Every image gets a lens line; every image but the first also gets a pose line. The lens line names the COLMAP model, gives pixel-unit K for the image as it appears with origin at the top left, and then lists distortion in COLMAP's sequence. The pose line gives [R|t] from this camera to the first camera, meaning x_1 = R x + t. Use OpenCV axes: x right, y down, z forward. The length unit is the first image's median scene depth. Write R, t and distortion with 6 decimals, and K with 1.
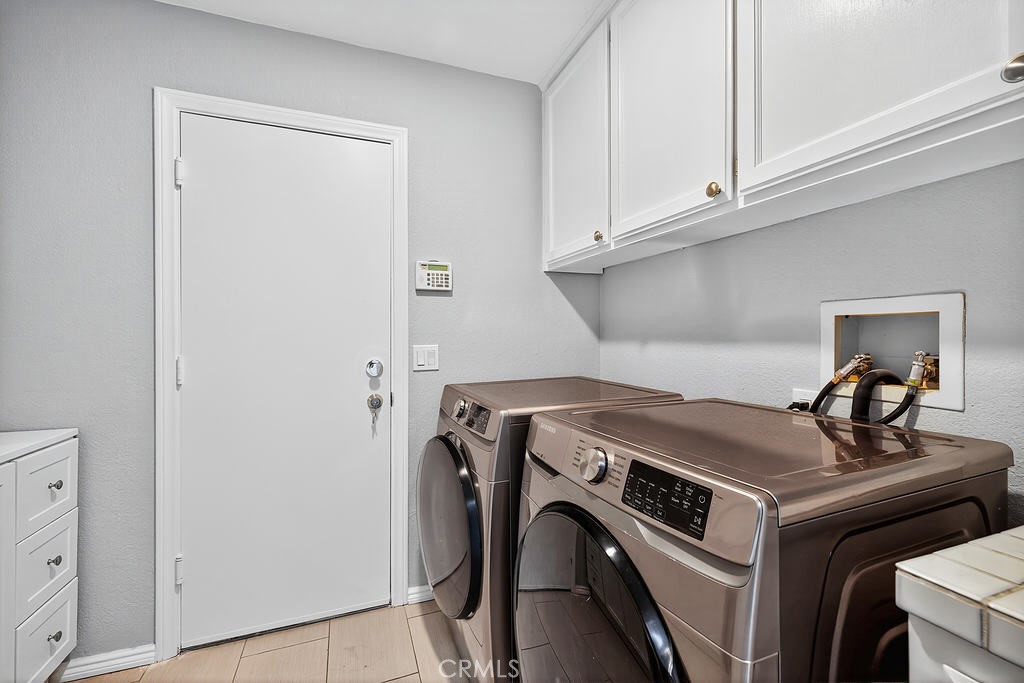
lens RADIAL K [[418.1, 0, 513.0], [0, 418.1, 335.2], [0, 0, 1]] dist [0.000662, 0.000427]
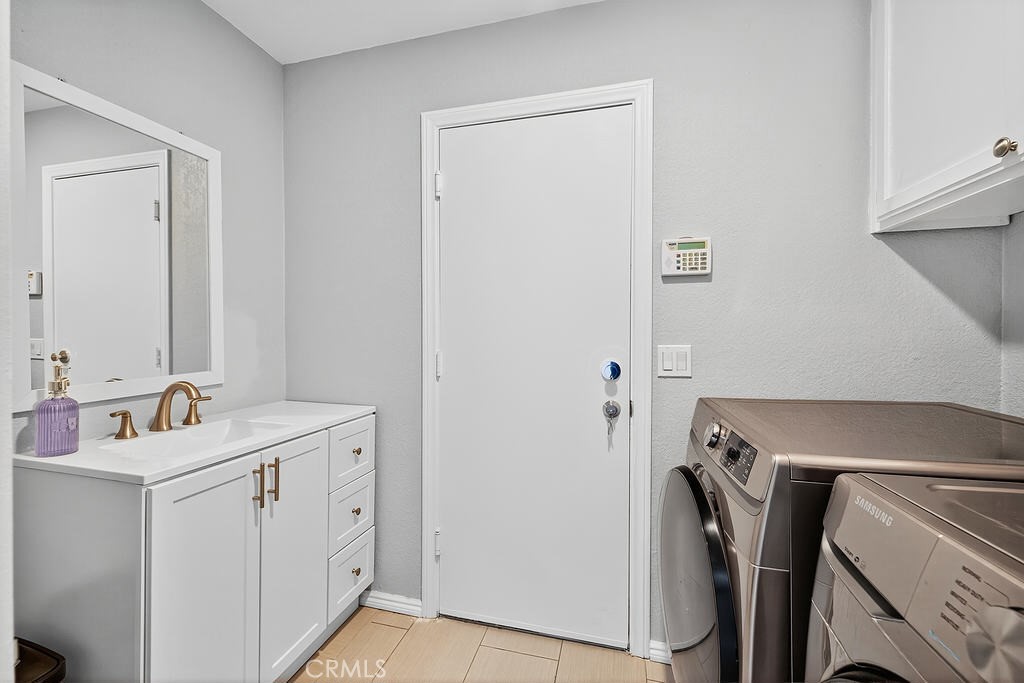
lens RADIAL K [[418.1, 0, 513.0], [0, 418.1, 335.2], [0, 0, 1]] dist [0.000662, 0.000427]
pose [[0.802412, 0.007024, -0.596729, 0.022750], [-0.002171, 0.999958, 0.008852, -0.001522], [0.596766, -0.005808, 0.802394, 0.211863]]
